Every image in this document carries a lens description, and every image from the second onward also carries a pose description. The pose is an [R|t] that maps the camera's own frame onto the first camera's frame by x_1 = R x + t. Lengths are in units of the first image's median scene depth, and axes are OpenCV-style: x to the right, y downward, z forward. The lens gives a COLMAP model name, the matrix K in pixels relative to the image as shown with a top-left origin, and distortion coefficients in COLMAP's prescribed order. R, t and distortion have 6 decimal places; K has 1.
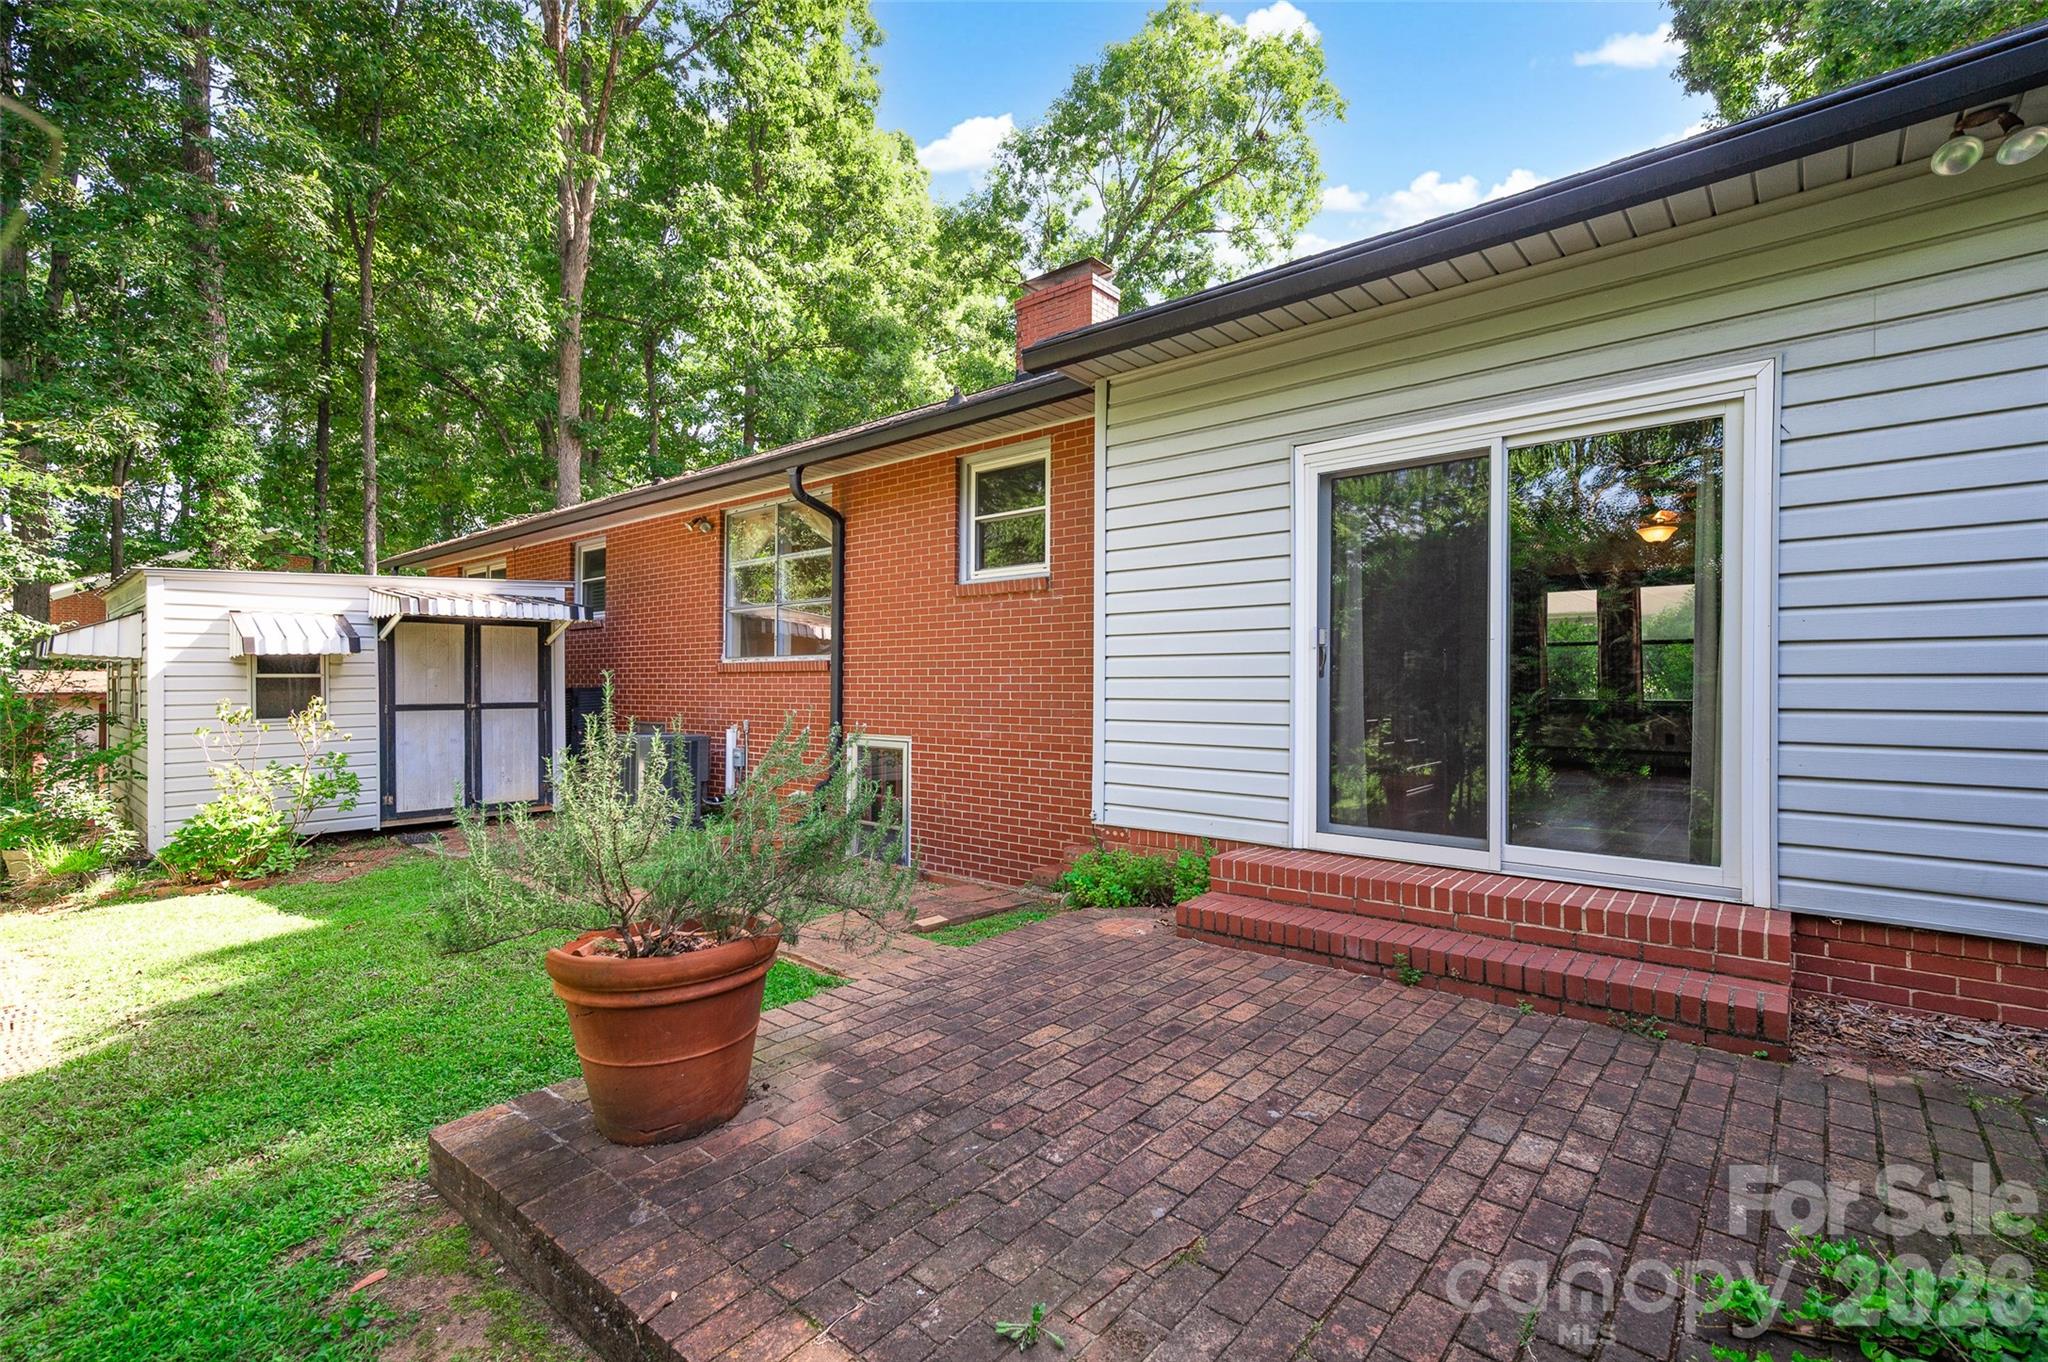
lens RADIAL K [[908.0, 0, 1024.3], [0, 908.0, 696.3], [0, 0, 1]] dist [0.018355, -0.000075]
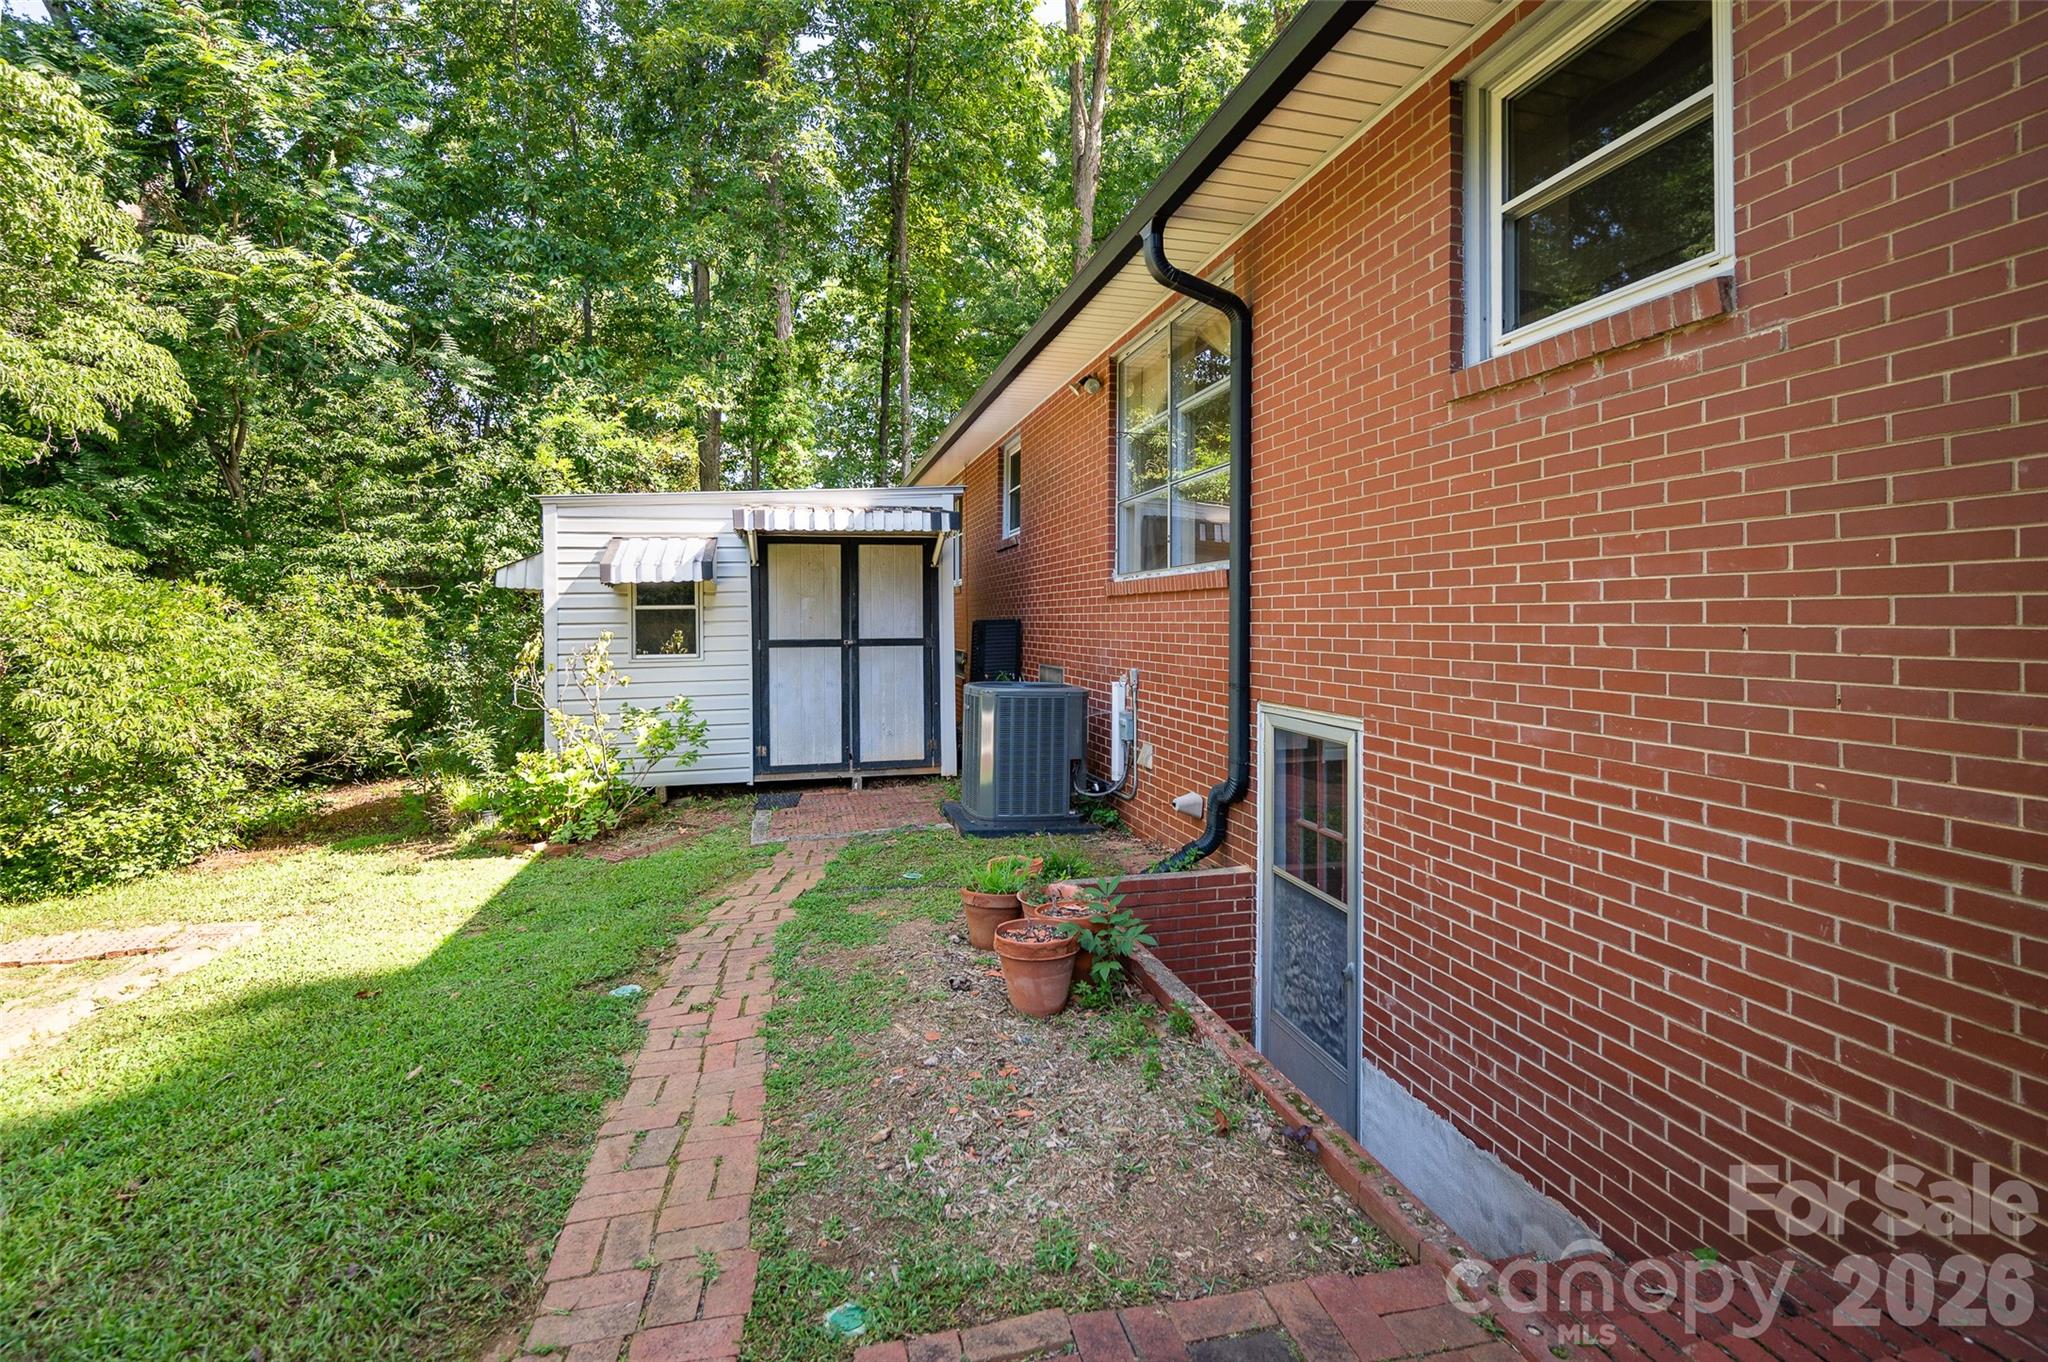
lens RADIAL K [[916.0, 0, 1028.2], [0, 916.0, 611.5], [0, 0, 1]] dist [-0.003485, -0.000195]
pose [[0.821376, -0.008373, -0.570326, 0.004458], [-0.003419, 0.999802, -0.019602, -0.001864], [0.570377, 0.018051, 0.821185, 0.469488]]
